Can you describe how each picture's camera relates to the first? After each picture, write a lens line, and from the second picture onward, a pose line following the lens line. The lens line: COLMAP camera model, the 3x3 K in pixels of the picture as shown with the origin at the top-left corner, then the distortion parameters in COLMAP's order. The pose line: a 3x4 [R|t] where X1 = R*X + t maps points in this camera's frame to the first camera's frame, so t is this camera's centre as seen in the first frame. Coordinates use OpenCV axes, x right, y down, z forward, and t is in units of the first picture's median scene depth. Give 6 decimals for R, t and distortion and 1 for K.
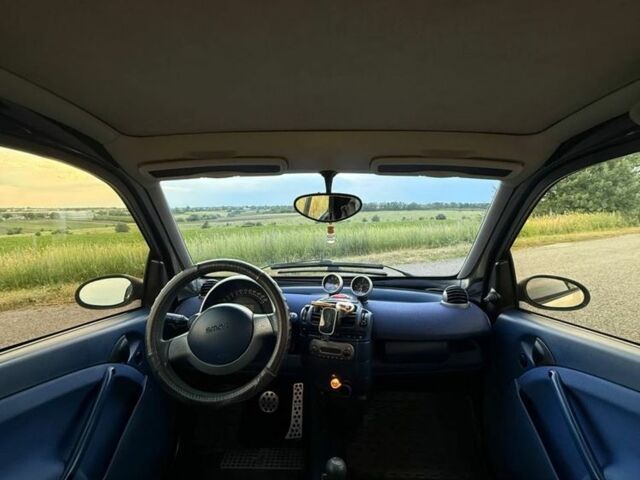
lens RADIAL K [[342.8, 0, 320.0], [0, 342.8, 240.0], [0, 0, 1]] dist [0.000091, -0.000963]
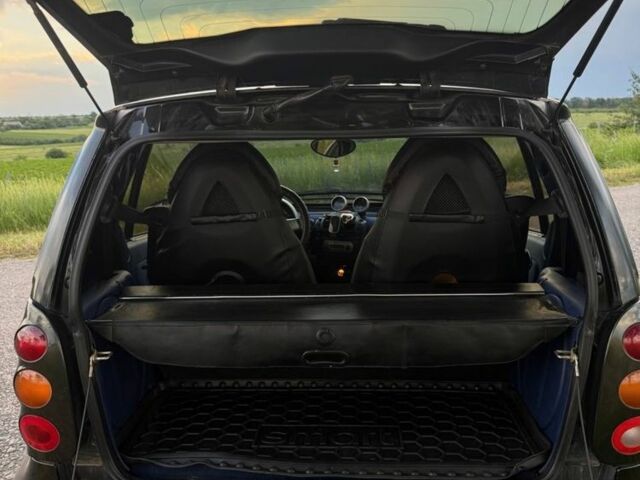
lens RADIAL K [[587.0, 0, 320.0], [0, 587.0, 240.0], [0, 0, 1]] dist [0.232854, -0.416893]
pose [[0.999725, -0.011217, -0.020594, 0.010160], [0.013479, 0.993483, 0.113182, 0.014258], [0.019190, -0.113429, 0.993361, -1.416853]]
